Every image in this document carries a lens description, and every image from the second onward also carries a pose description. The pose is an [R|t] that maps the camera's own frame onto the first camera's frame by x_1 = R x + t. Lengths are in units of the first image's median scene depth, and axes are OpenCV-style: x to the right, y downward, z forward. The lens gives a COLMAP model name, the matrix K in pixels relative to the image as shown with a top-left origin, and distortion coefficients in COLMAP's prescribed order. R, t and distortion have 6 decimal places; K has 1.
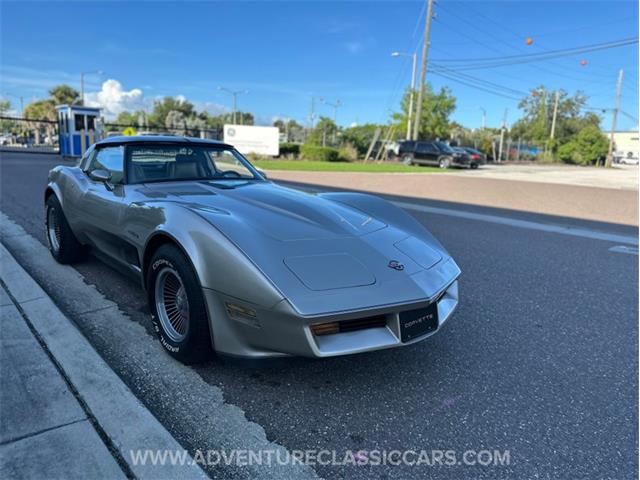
lens RADIAL K [[445.7, 0, 313.4], [0, 445.7, 238.1], [0, 0, 1]] dist [0.074907, -0.125358]
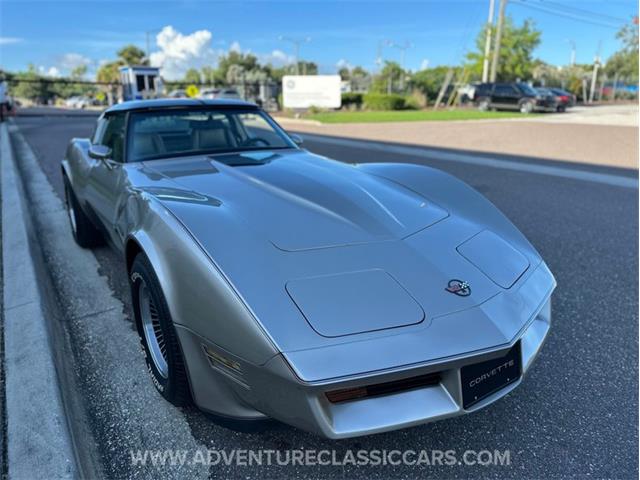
lens RADIAL K [[451.5, 0, 311.0], [0, 451.5, 241.3], [0, 0, 1]] dist [-0.006375, -0.003505]
pose [[0.988243, -0.001655, -0.152885, 0.004749], [0.018482, 0.993902, 0.108704, -0.005506], [0.151773, -0.110252, 0.982247, 0.020323]]
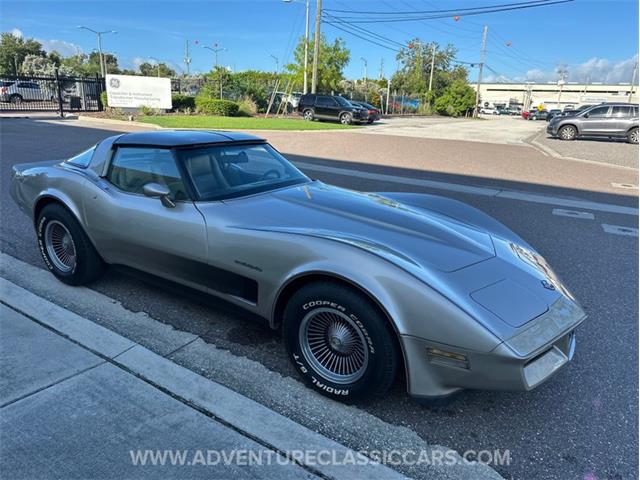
lens RADIAL K [[450.0, 0, 319.3], [0, 450.0, 238.9], [0, 0, 1]] dist [0.079760, -0.132163]
pose [[0.963170, -0.071893, 0.259105, -0.038676], [0.043647, 0.992616, 0.113172, -0.012419], [-0.265328, -0.097694, 0.959196, 0.008278]]
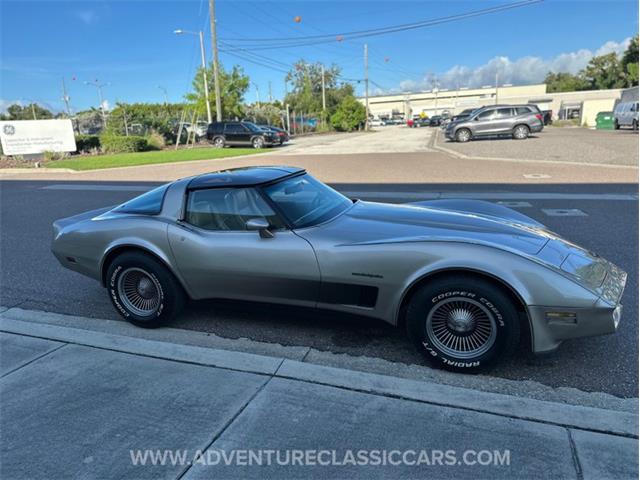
lens RADIAL K [[450.6, 0, 310.6], [0, 450.6, 243.2], [0, 0, 1]] dist [0.080290, -0.130920]
pose [[0.881036, -0.192398, 0.432156, -0.075346], [0.166985, 0.981234, 0.096417, -0.016323], [-0.442596, -0.012783, 0.896630, 0.008968]]
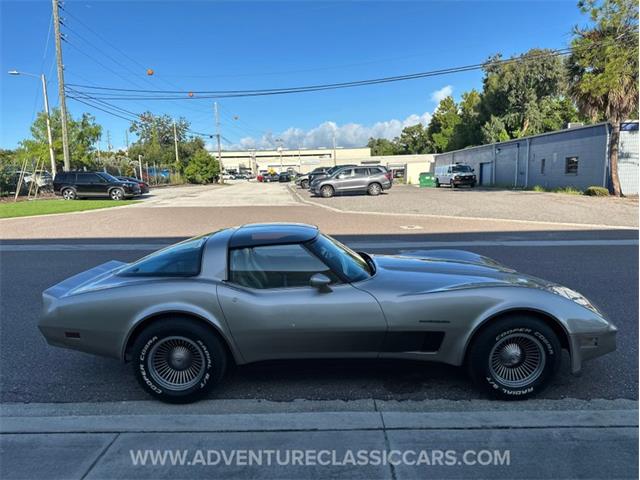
lens RADIAL K [[450.0, 0, 319.3], [0, 450.0, 238.9], [0, 0, 1]] dist [0.079760, -0.132163]
pose [[0.667529, -0.155852, 0.728090, -0.110778], [0.186918, 0.981611, 0.038749, -0.024983], [-0.720740, 0.110227, 0.684386, 0.031066]]
